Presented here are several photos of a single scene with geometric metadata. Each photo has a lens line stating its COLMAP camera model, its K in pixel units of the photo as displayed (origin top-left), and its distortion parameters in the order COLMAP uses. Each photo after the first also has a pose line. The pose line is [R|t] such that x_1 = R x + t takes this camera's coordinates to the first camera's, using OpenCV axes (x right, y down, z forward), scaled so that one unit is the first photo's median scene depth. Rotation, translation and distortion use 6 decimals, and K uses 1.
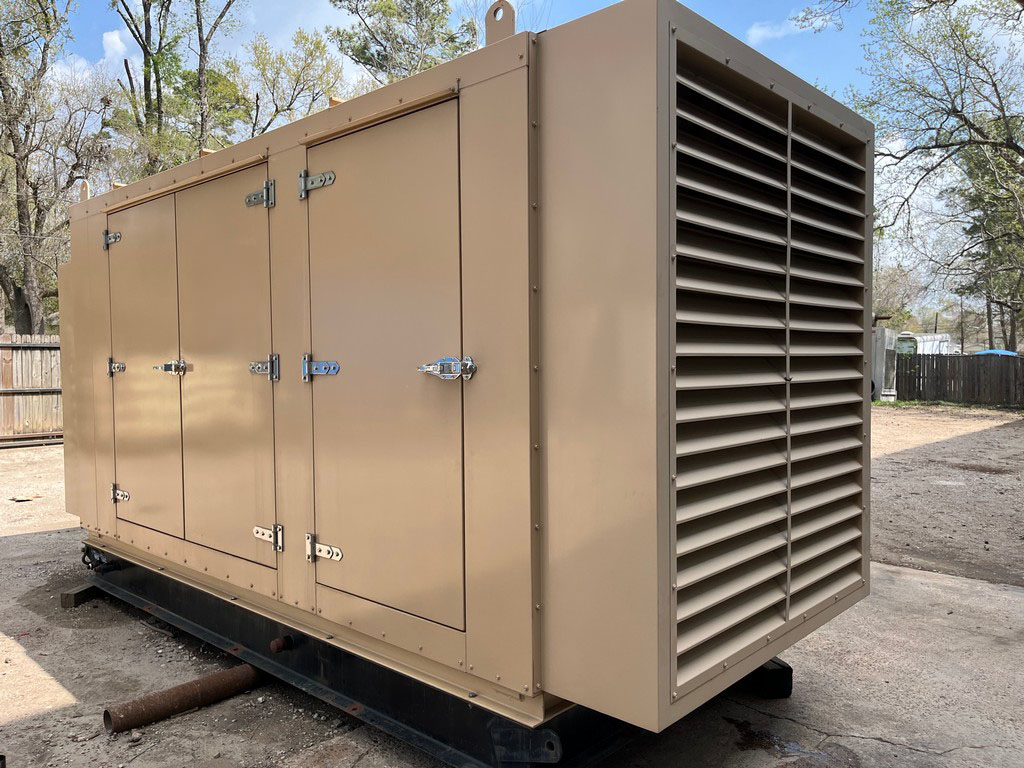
lens RADIAL K [[780.2, 0, 512.0], [0, 780.2, 384.0], [0, 0, 1]] dist [0.069846, -0.097013]
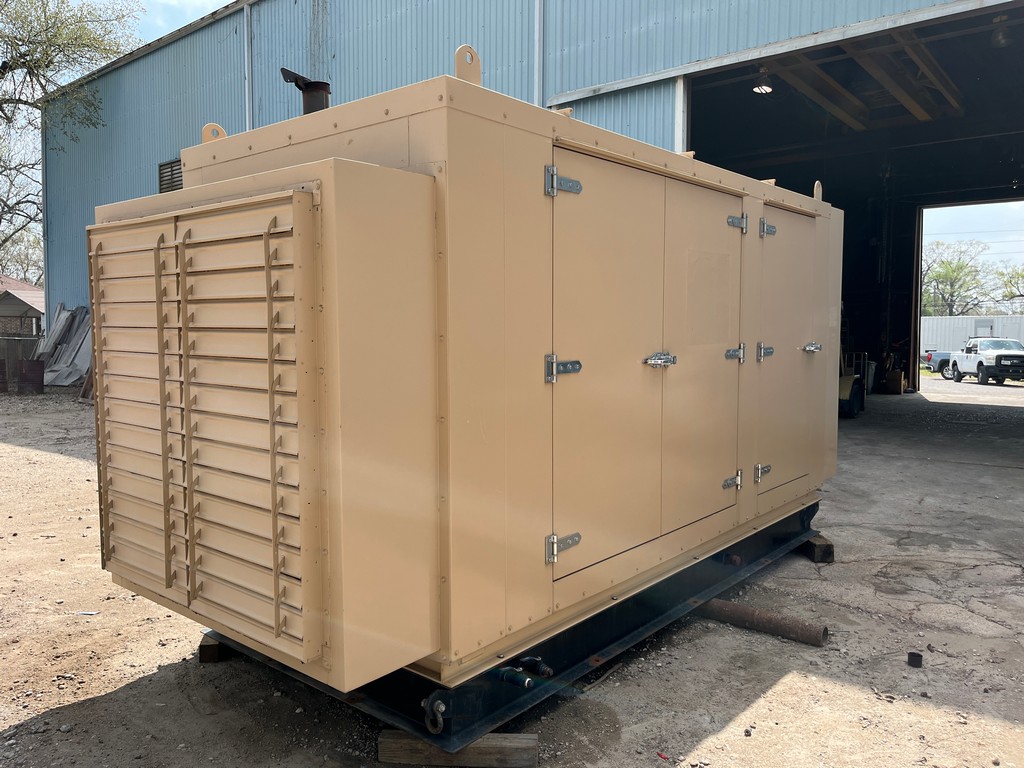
lens RADIAL K [[756.0, 0, 512.0], [0, 756.0, 384.0], [0, 0, 1]] dist [0.092473, 0.001592]
pose [[-0.062169, -0.045426, 0.997031, -1.407658], [0.036725, 0.998183, 0.047768, -0.051021], [-0.997390, 0.039586, -0.060388, 1.282315]]
